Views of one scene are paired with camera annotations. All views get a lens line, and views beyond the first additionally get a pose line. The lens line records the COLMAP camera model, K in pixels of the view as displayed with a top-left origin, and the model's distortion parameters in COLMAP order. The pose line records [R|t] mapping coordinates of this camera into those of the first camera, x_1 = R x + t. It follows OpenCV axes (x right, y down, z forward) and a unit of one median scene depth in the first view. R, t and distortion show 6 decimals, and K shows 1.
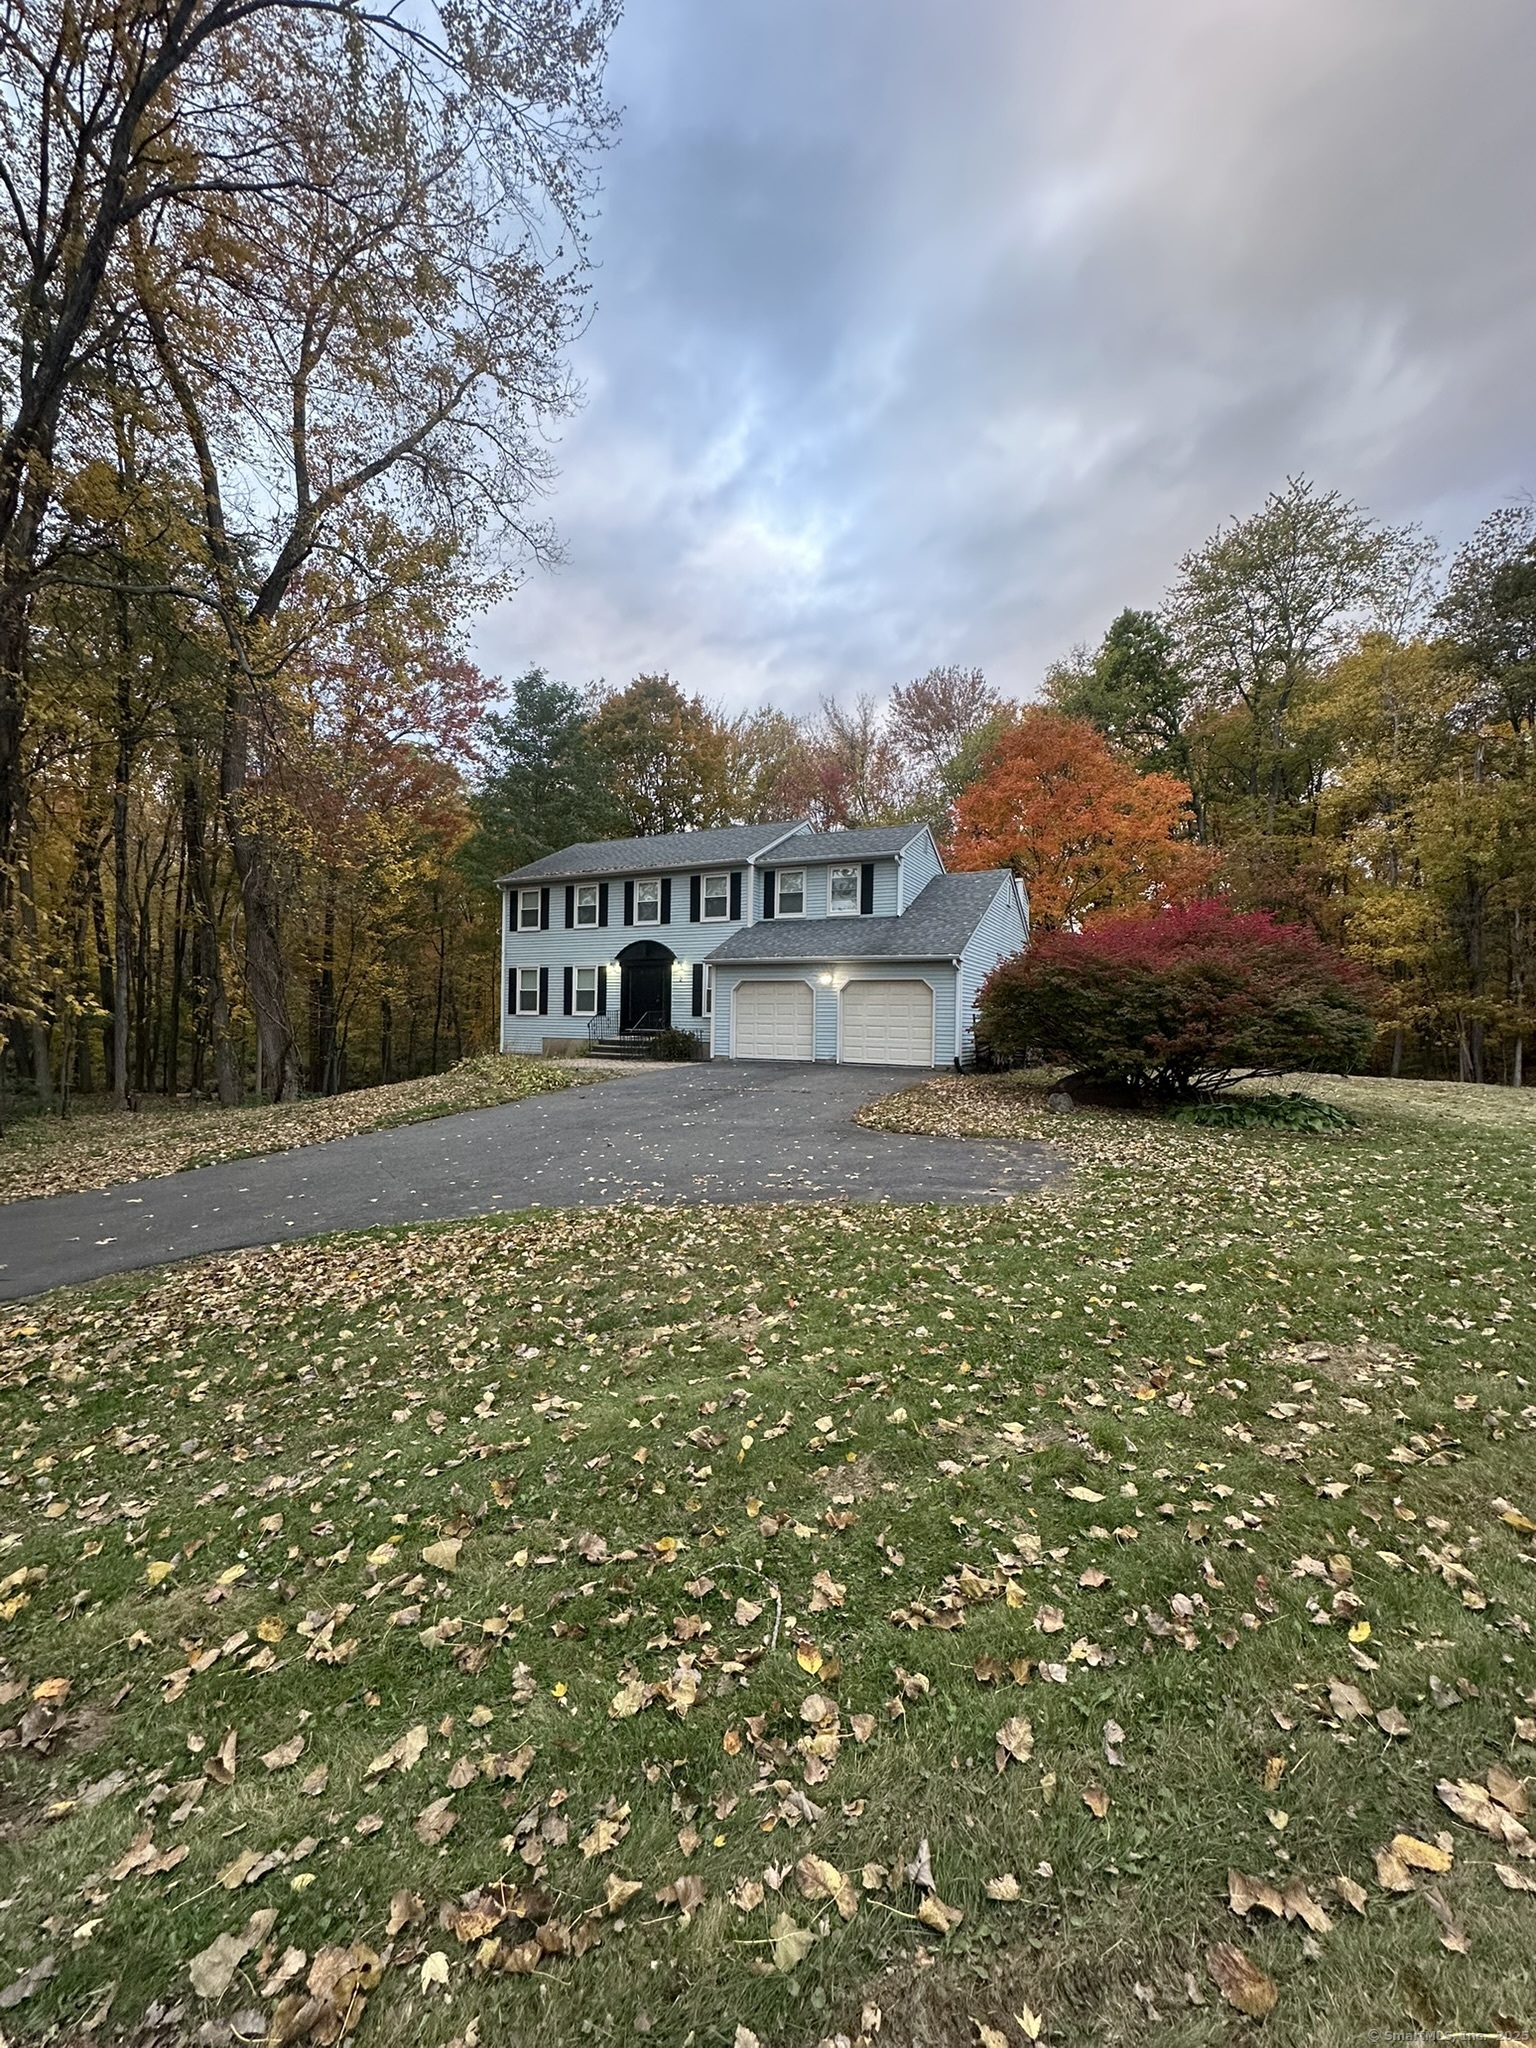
lens RADIAL K [[815.8, 0, 769.4], [0, 815.8, 1020.7], [0, 0, 1]] dist [-0.000246, -0.000135]
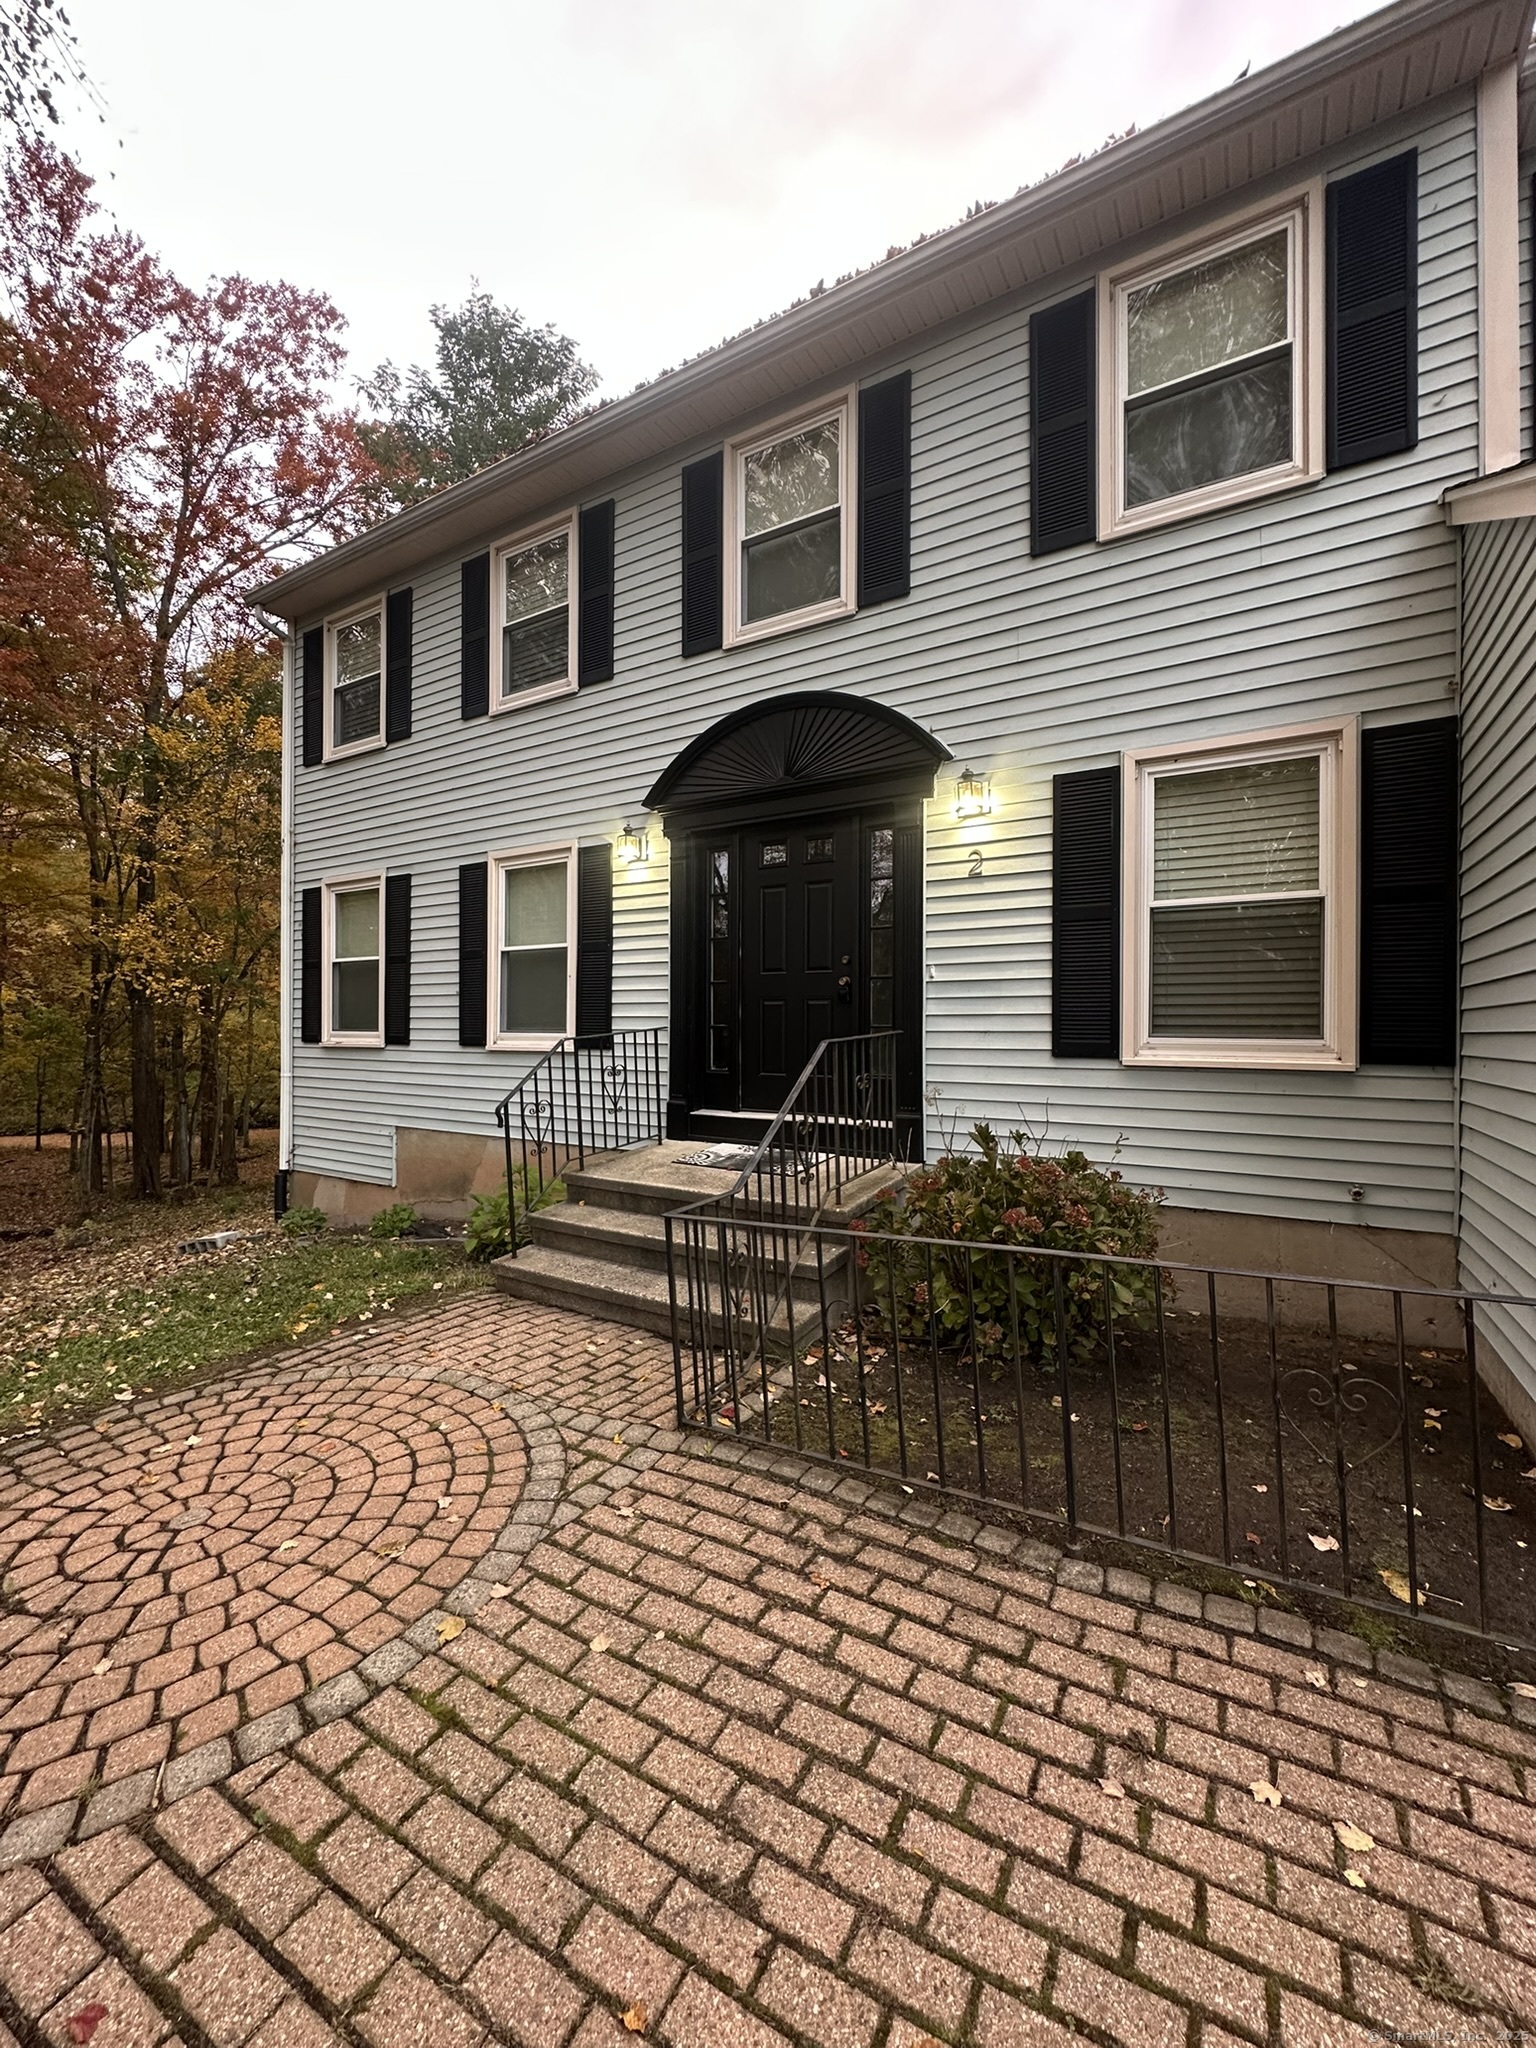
lens RADIAL K [[815.8, 0, 775.3], [0, 815.8, 1027.3], [0, 0, 1]] dist [-0.000246, -0.000135]
pose [[0.998289, -0.012388, -0.057152, -0.133270], [0.012126, 0.999914, -0.004925, -0.010695], [0.057208, 0.004224, 0.998353, 0.735012]]
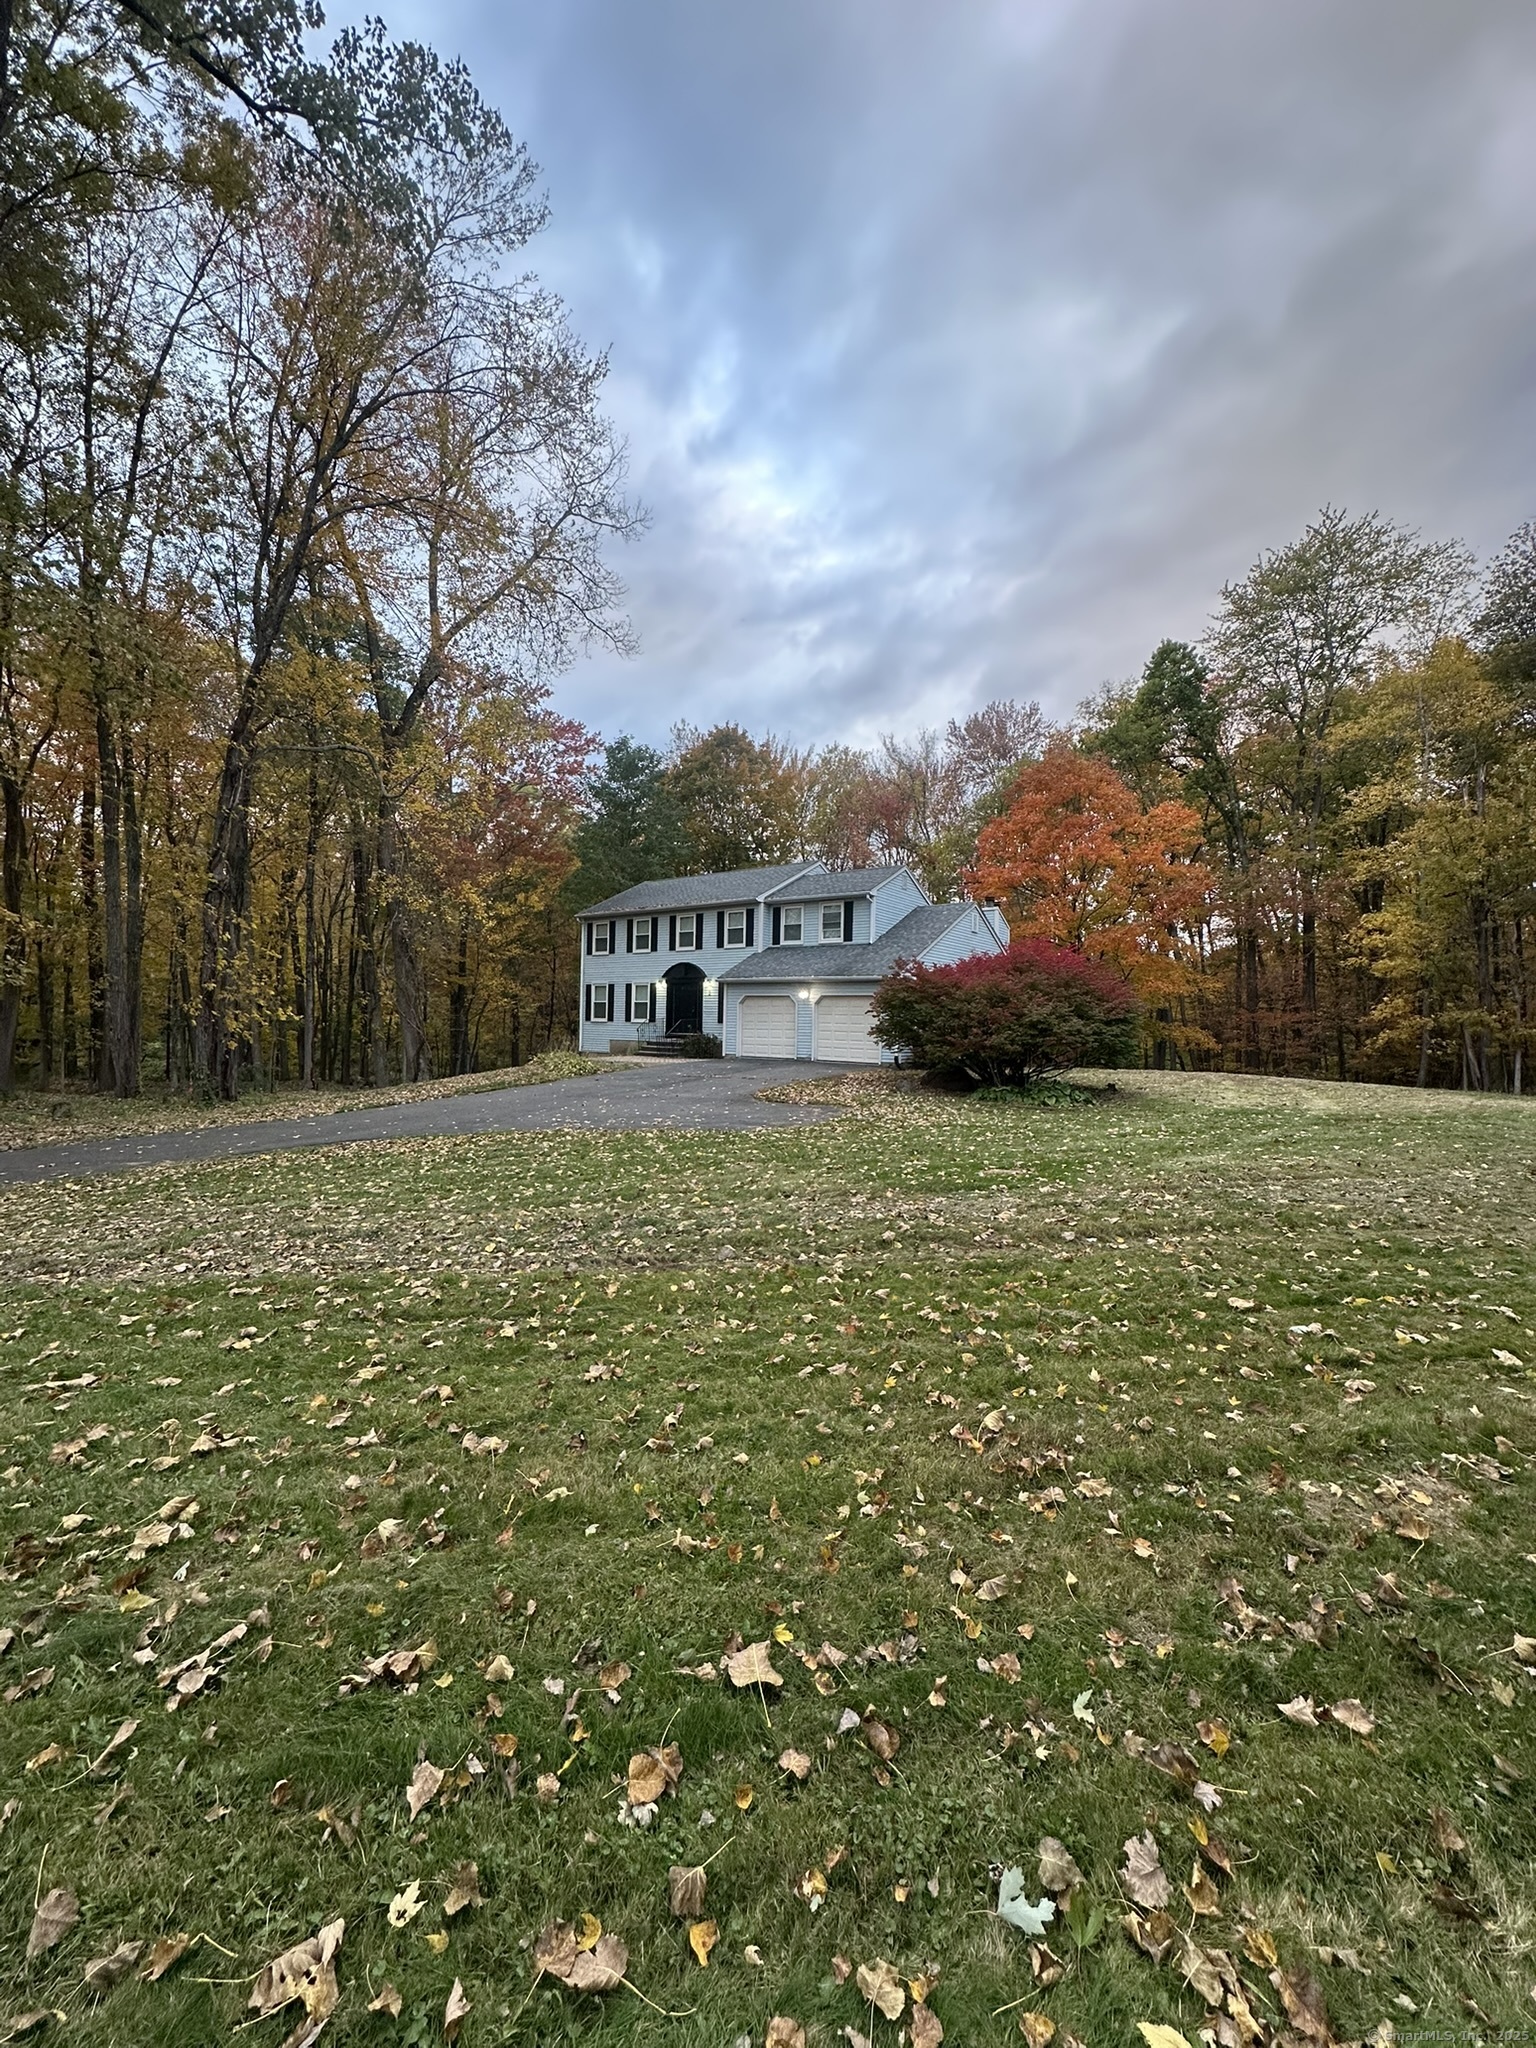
lens RADIAL K [[815.8, 0, 764.0], [0, 815.8, 1021.3], [0, 0, 1]] dist [-0.000246, -0.000135]
pose [[0.986535, 0.004101, -0.163498, 0.162987], [-0.005183, 0.999967, -0.006191, -0.000926], [0.163467, 0.006955, 0.986524, -0.202248]]
